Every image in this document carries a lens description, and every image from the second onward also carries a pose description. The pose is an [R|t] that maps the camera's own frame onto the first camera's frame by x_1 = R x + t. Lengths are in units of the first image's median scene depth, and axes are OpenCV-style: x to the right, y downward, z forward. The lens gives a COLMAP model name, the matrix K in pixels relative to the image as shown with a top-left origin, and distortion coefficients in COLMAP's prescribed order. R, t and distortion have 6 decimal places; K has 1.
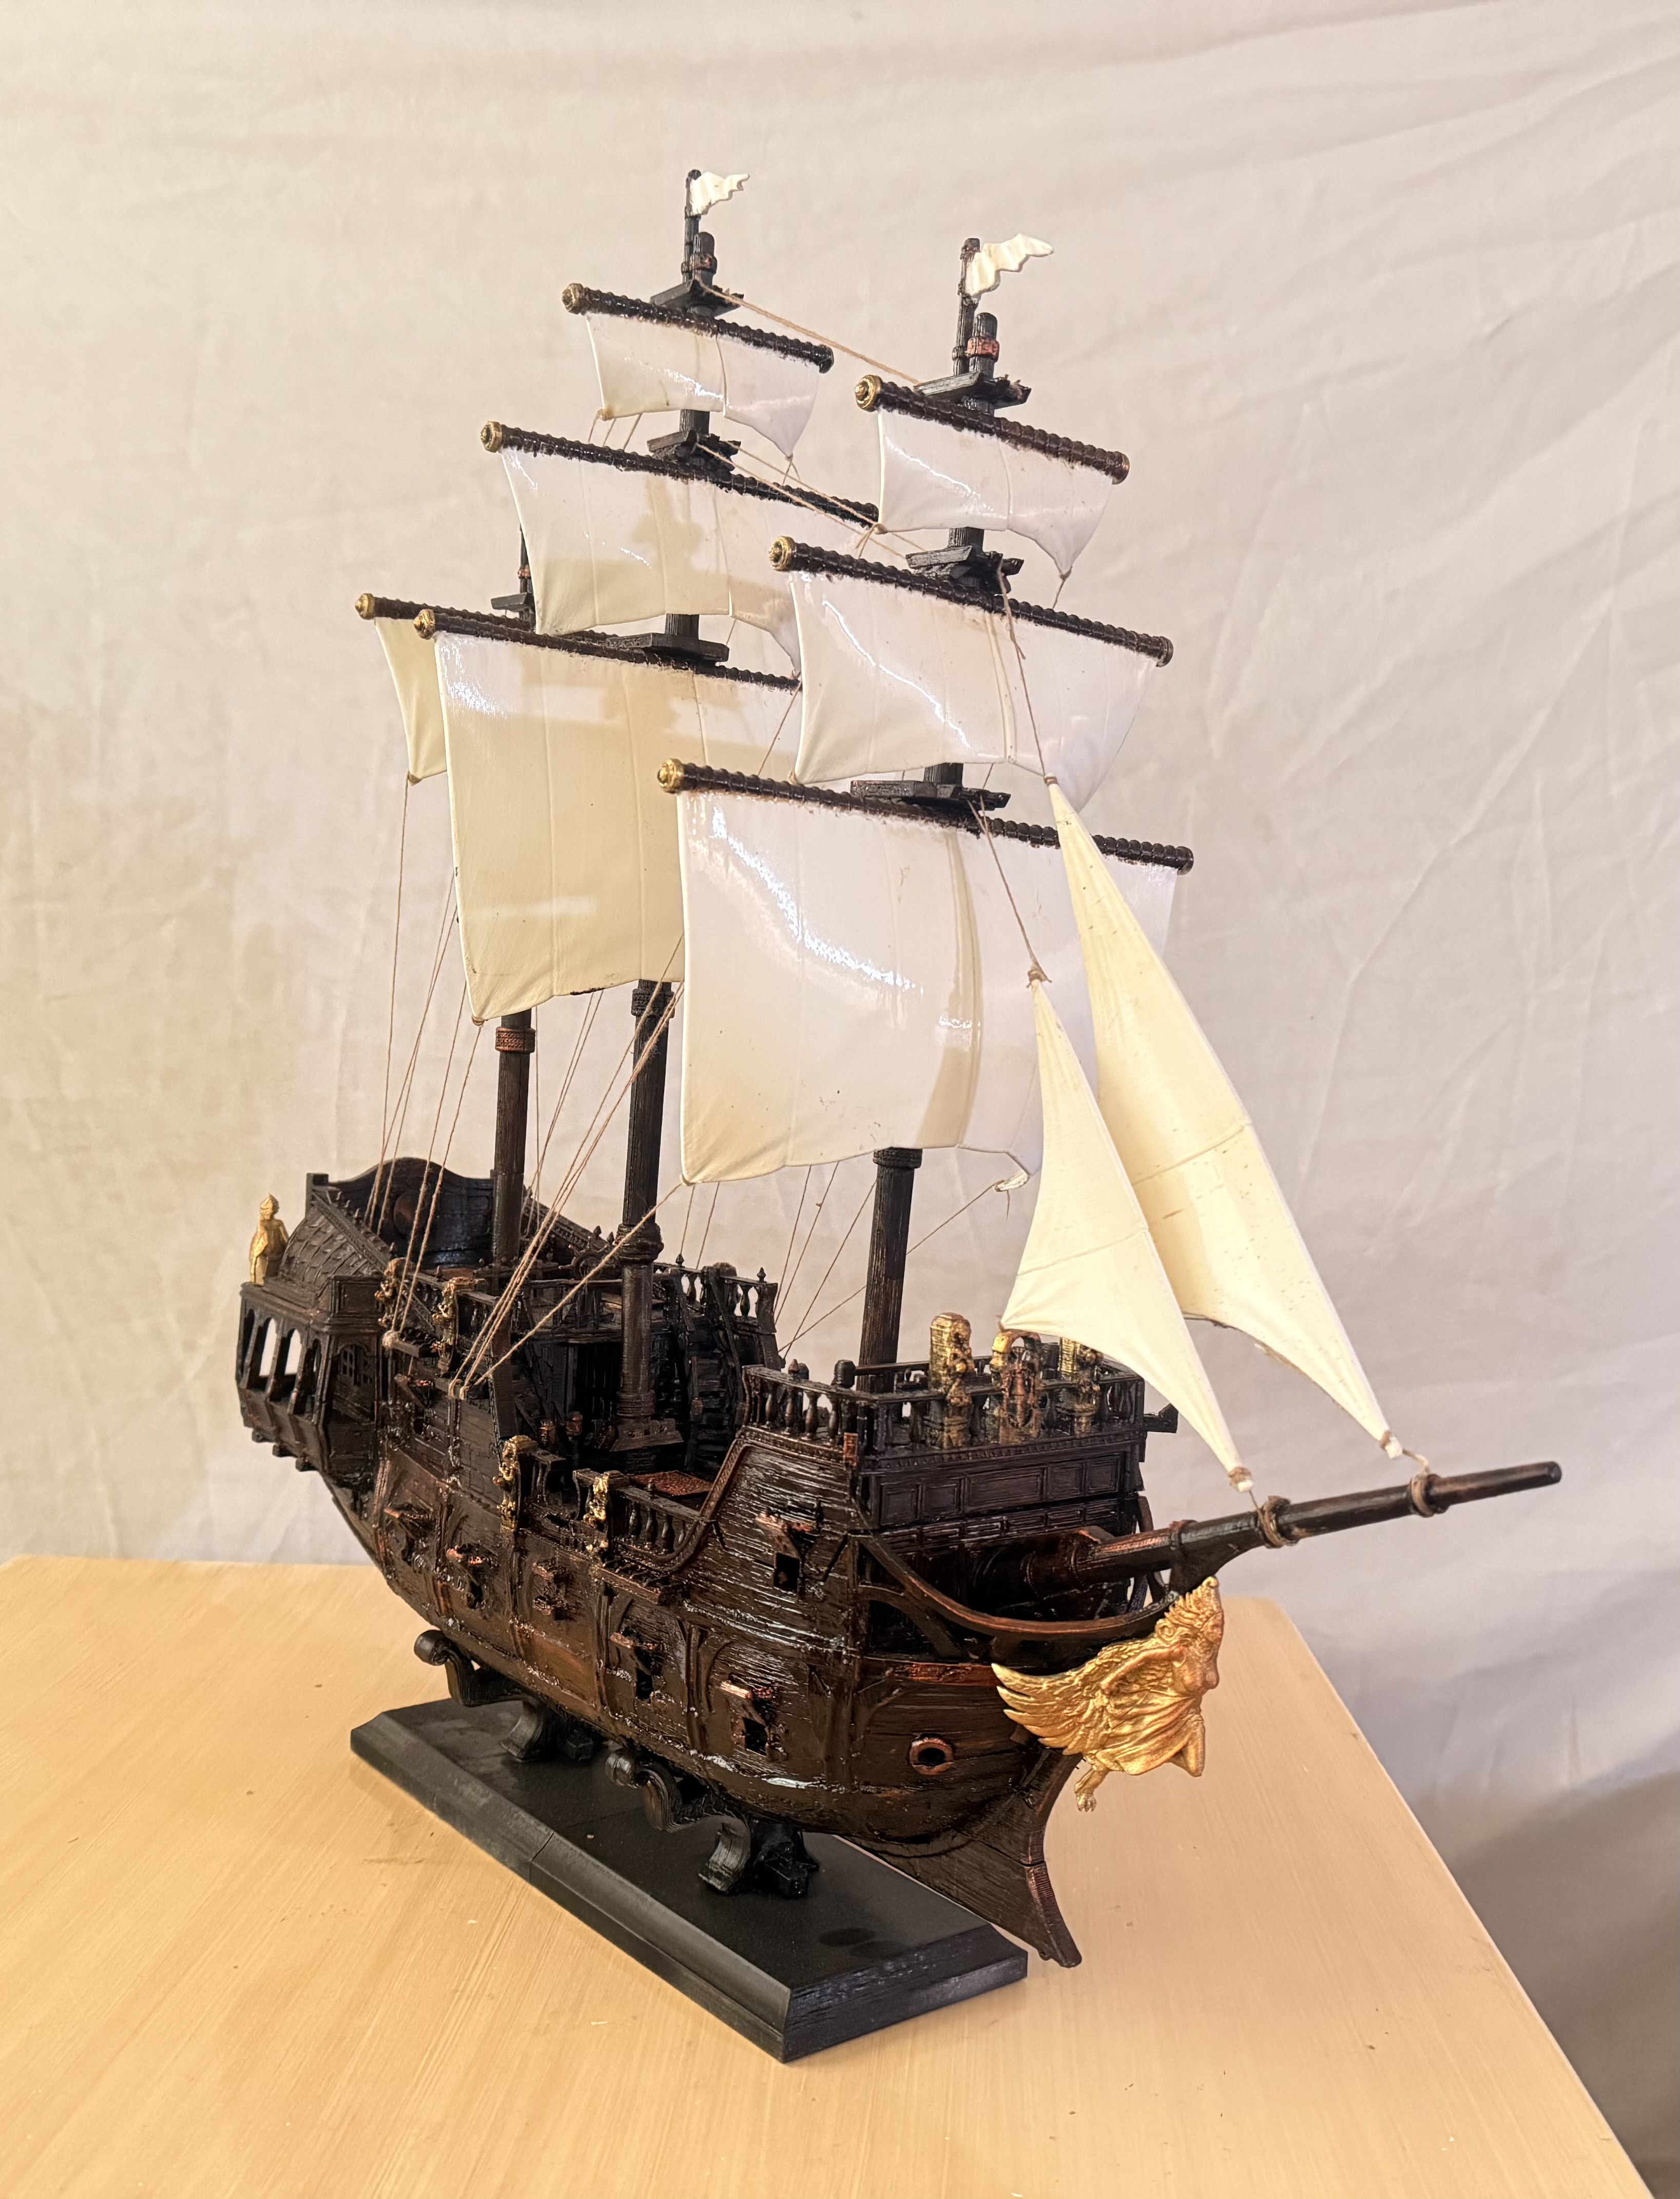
lens RADIAL K [[2053.8, 0, 916.5], [0, 2053.8, 1040.0], [0, 0, 1]] dist [0.056783, -0.009987]
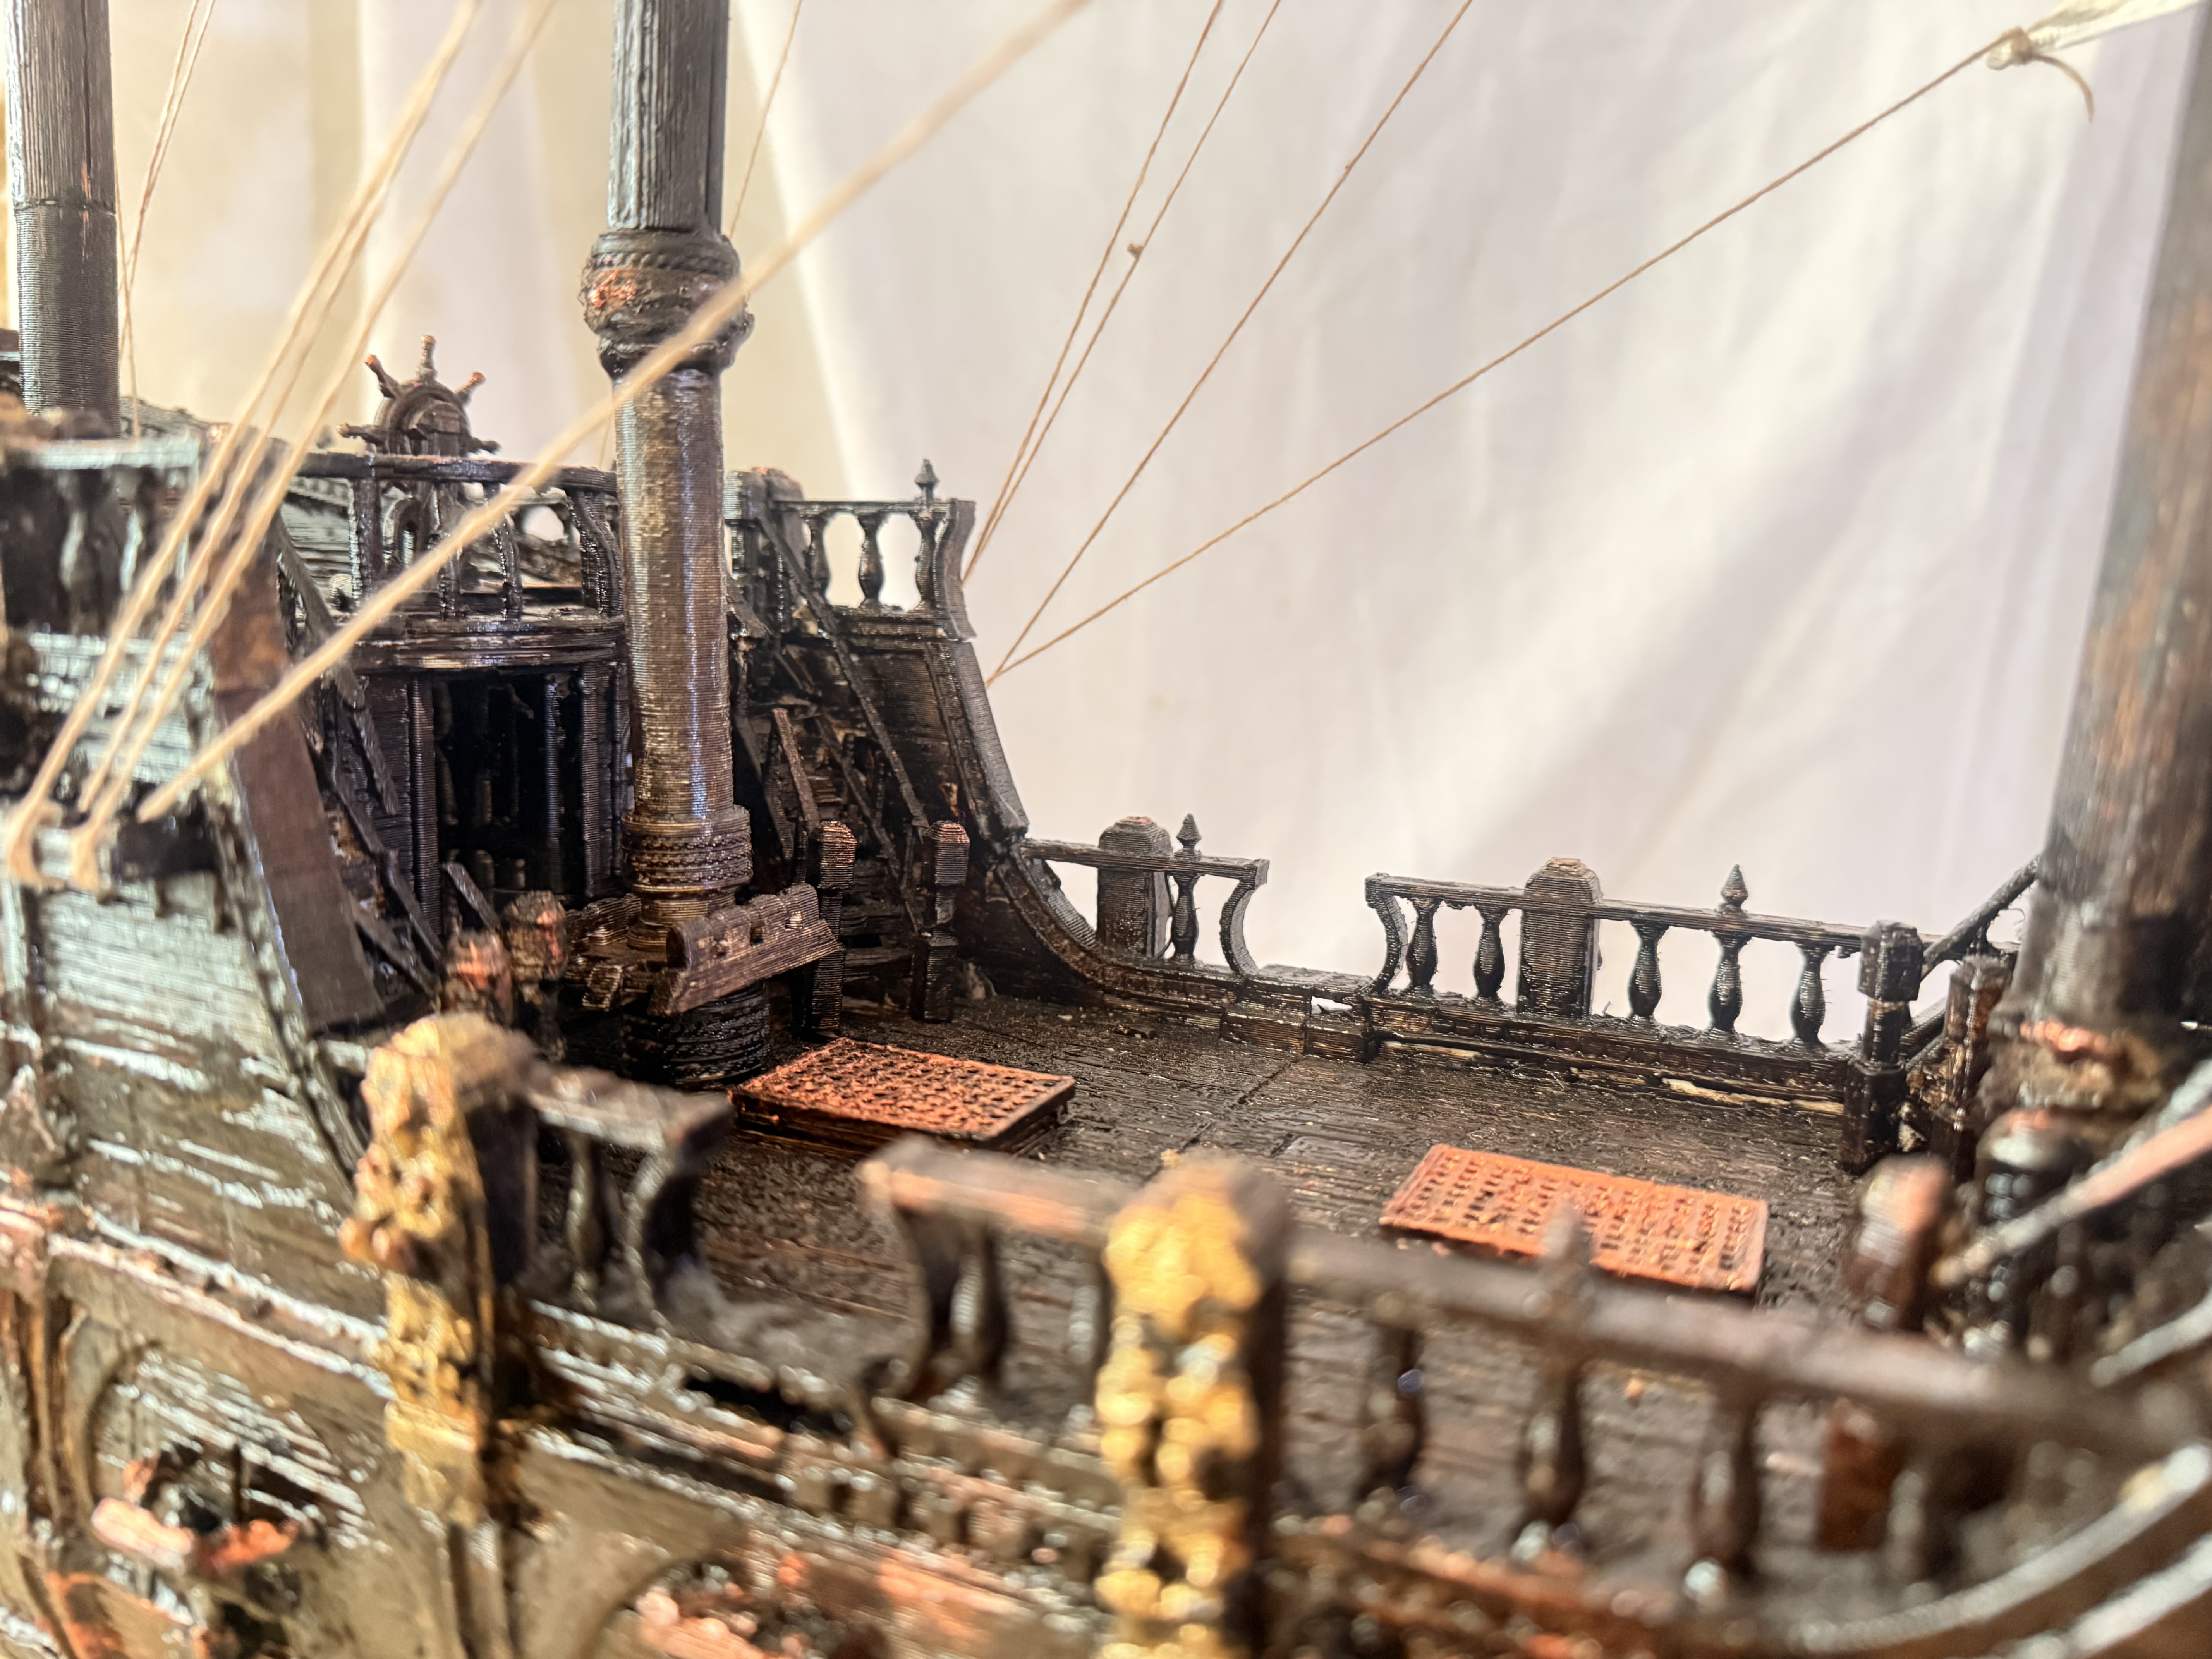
lens RADIAL K [[1557.7, 0, 1106.0], [0, 1557.7, 829.5], [0, 0, 1]] dist [0.047853, -0.092334]
pose [[0.885672, -0.089001, 0.455702, -0.198551], [0.007801, 0.984171, 0.177052, 0.139405], [-0.464246, -0.153255, 0.872346, 0.804270]]
